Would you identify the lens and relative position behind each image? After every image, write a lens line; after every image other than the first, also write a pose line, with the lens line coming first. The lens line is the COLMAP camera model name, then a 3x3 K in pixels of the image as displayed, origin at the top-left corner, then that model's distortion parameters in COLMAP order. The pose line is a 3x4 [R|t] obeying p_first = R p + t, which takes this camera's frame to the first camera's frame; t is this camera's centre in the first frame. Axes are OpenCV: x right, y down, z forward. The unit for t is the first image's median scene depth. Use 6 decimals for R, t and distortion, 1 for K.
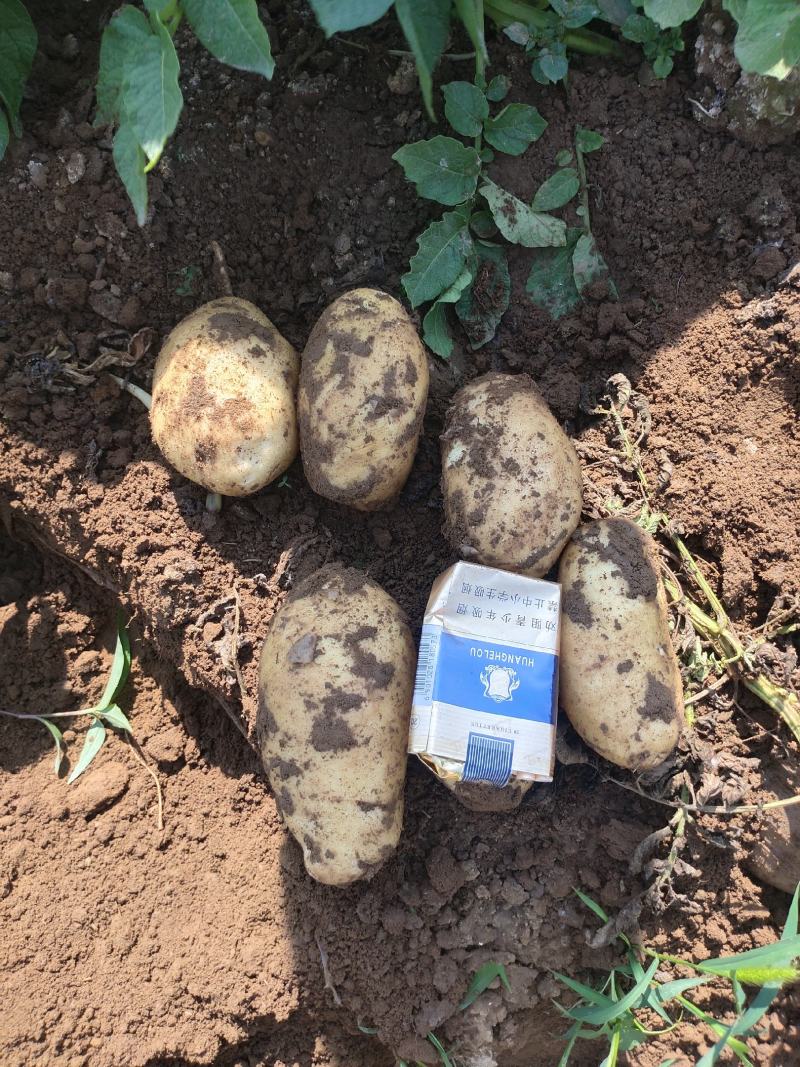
lens RADIAL K [[917.3, 0, 400.2], [0, 917.3, 534.5], [0, 0, 1]] dist [0.018490, -0.108686]
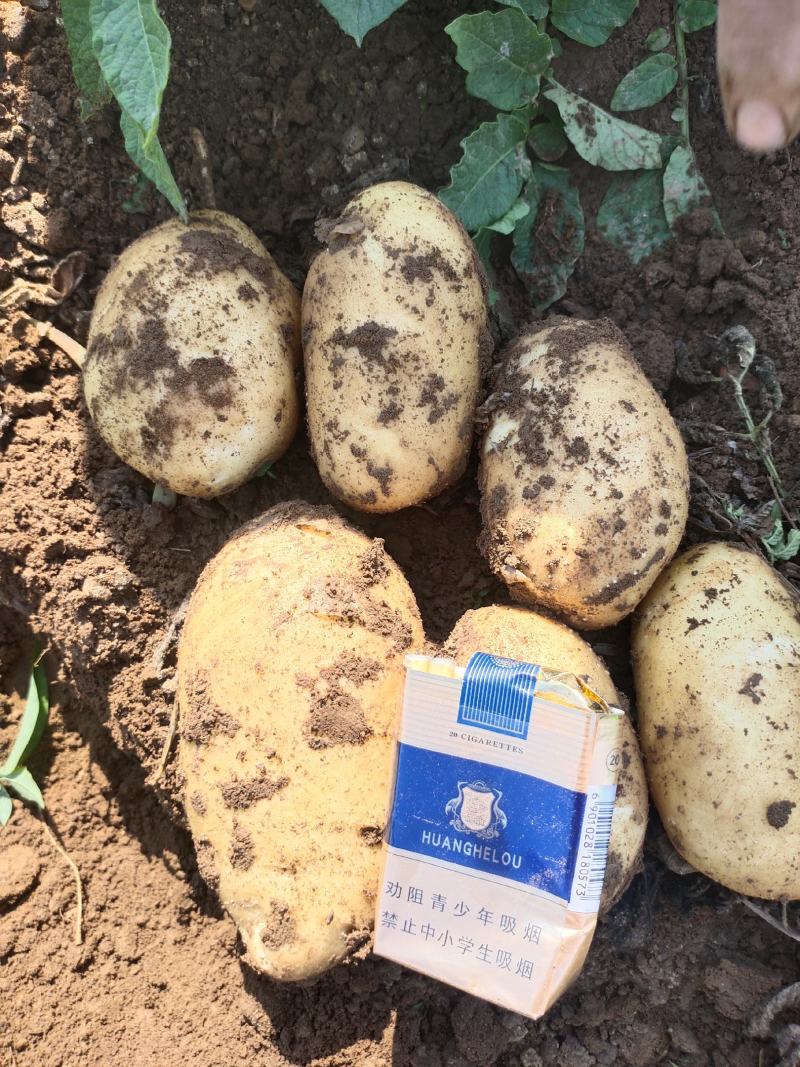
lens RADIAL K [[917.3, 0, 412.7], [0, 917.3, 569.2], [0, 0, 1]] dist [0.018490, -0.108686]
pose [[0.999133, 0.027545, 0.031219, -0.028810], [-0.027419, 0.999614, -0.004447, 0.021932], [-0.031329, 0.003587, 0.999503, 0.278311]]
